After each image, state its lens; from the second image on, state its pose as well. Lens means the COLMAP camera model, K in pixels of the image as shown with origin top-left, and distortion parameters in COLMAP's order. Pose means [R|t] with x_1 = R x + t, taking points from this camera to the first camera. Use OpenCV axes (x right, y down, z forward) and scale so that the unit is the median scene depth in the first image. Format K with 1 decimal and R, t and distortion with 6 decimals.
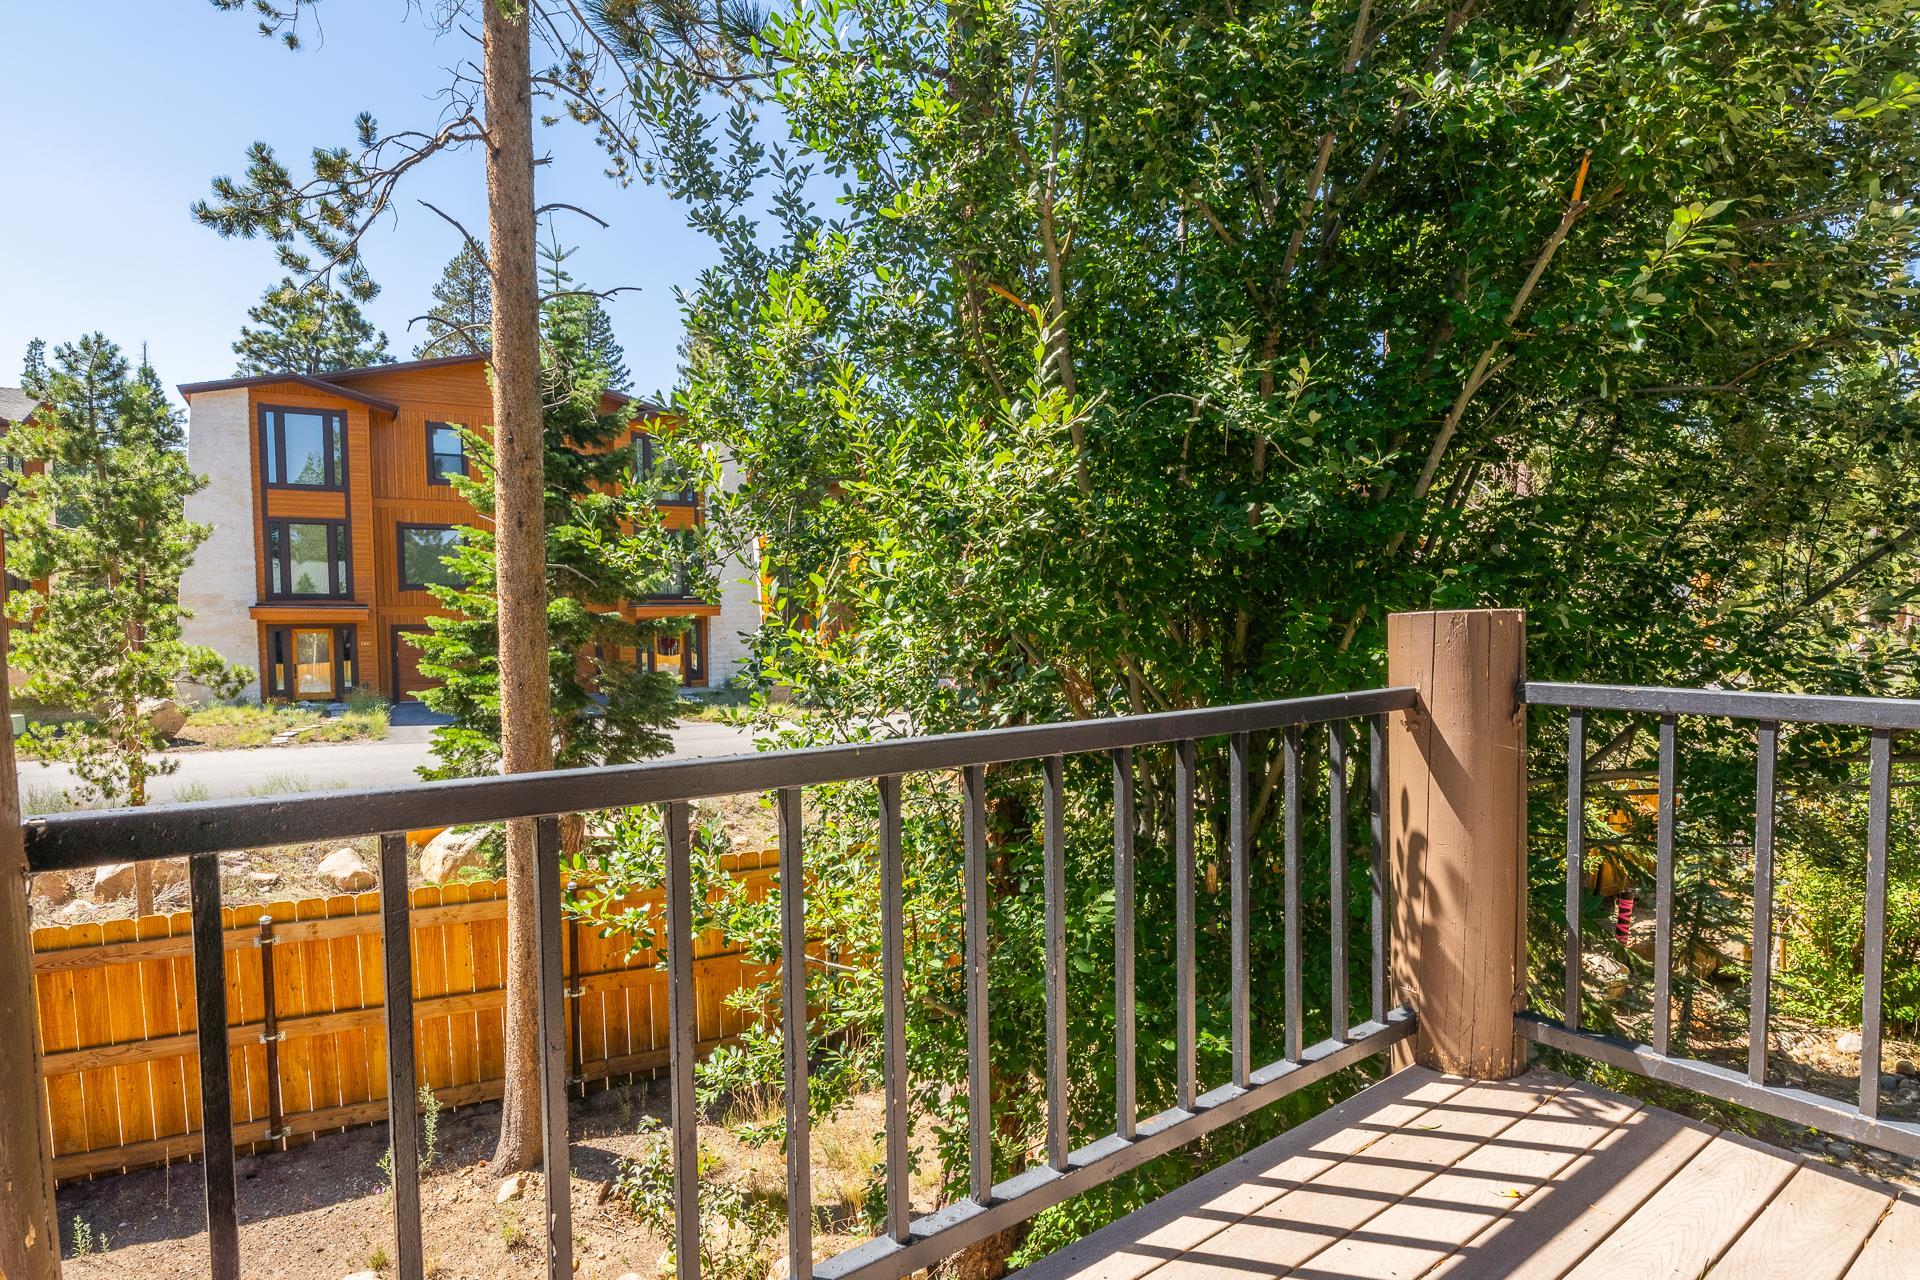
lens RADIAL K [[1026.5, 0, 942.6], [0, 1026.5, 678.6], [0, 0, 1]] dist [-0.000167, -0.001392]
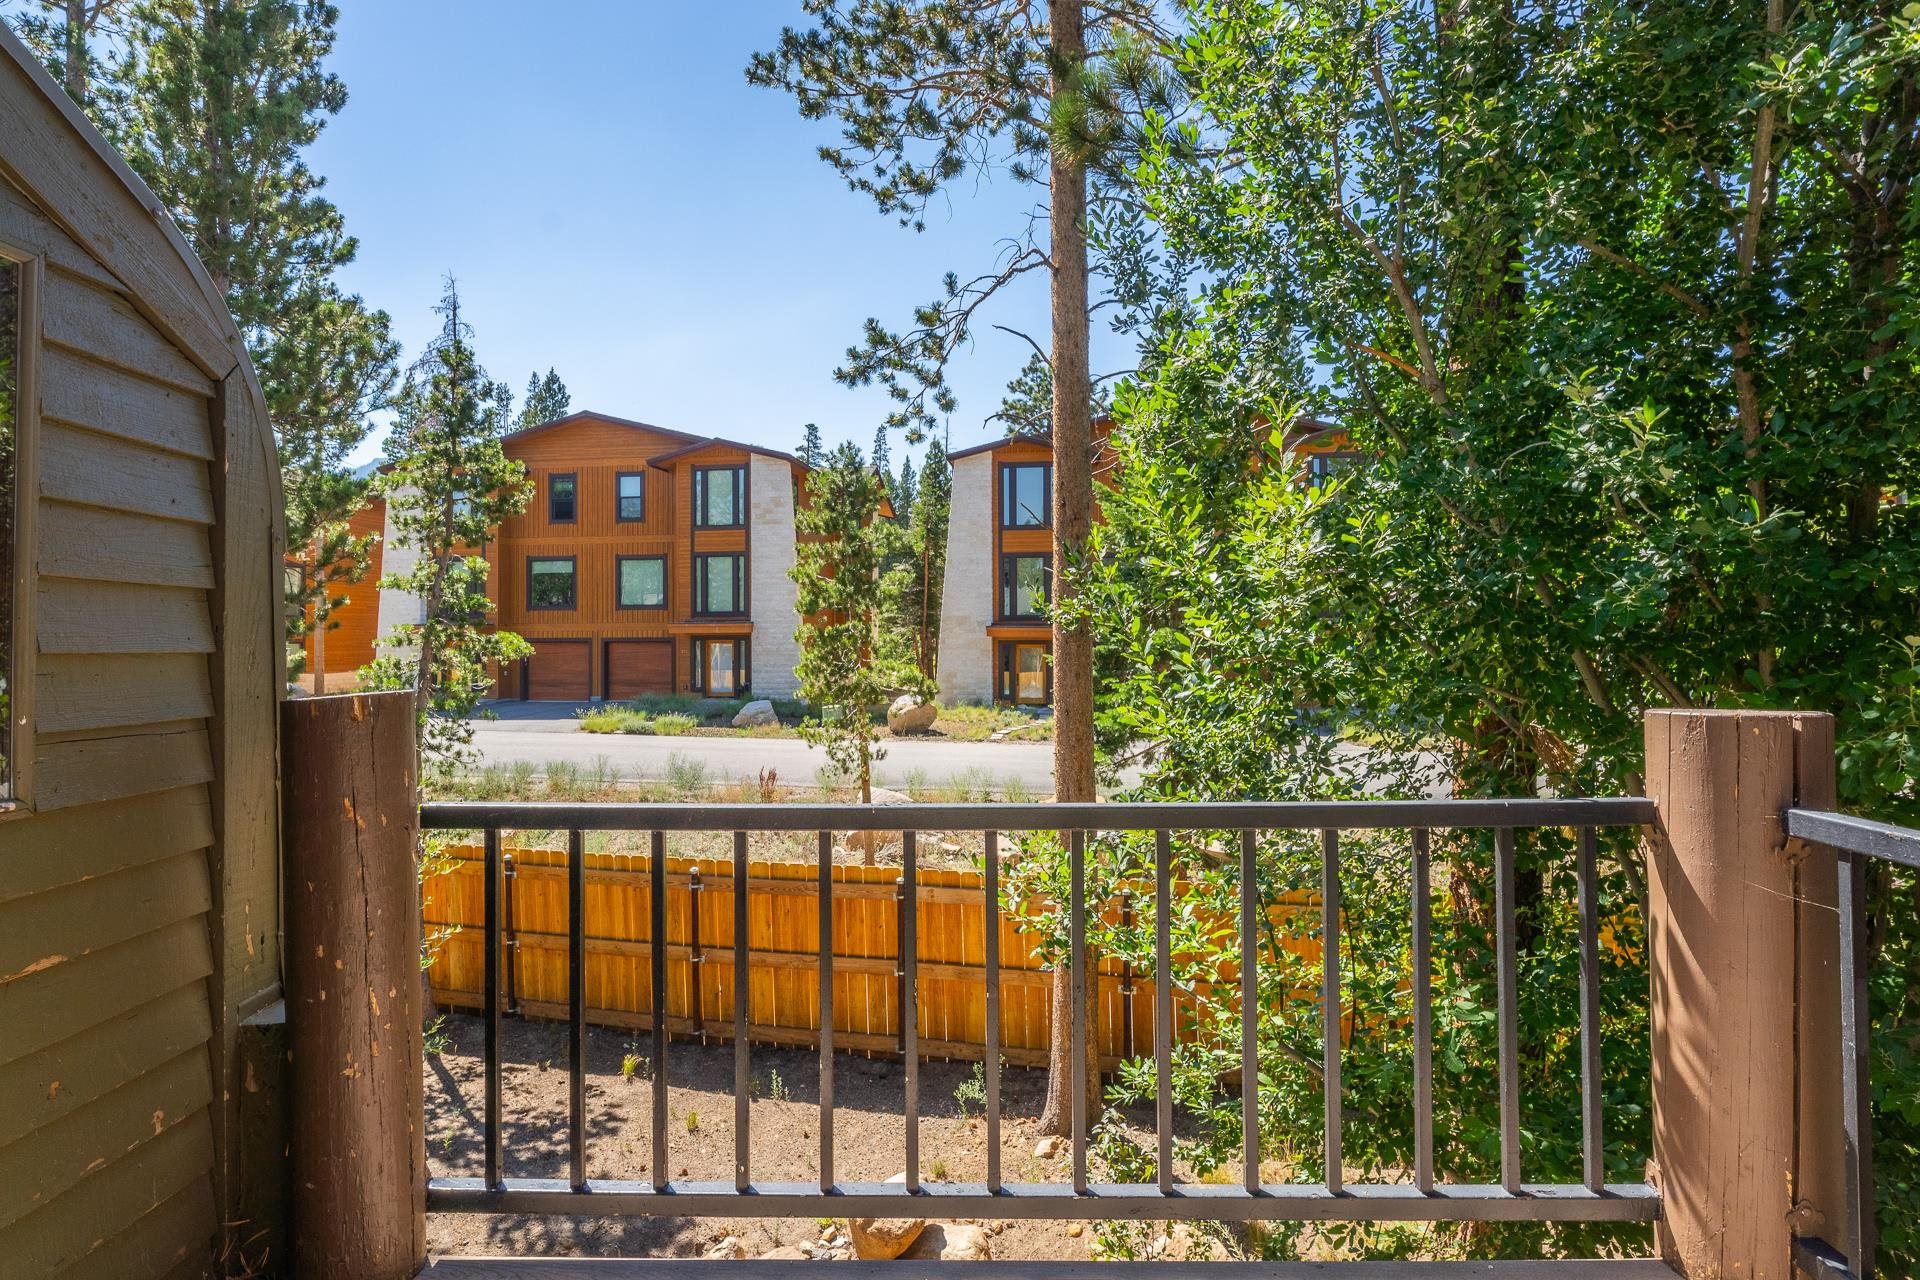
lens RADIAL K [[1029.5, 0, 934.0], [0, 1029.5, 639.2], [0, 0, 1]] dist [-0.001481, -0.000996]
pose [[0.779483, 0.009489, -0.626351, 0.181083], [-0.041632, 0.998459, -0.036684, -0.023603], [0.625038, 0.054671, 0.778677, -0.010141]]
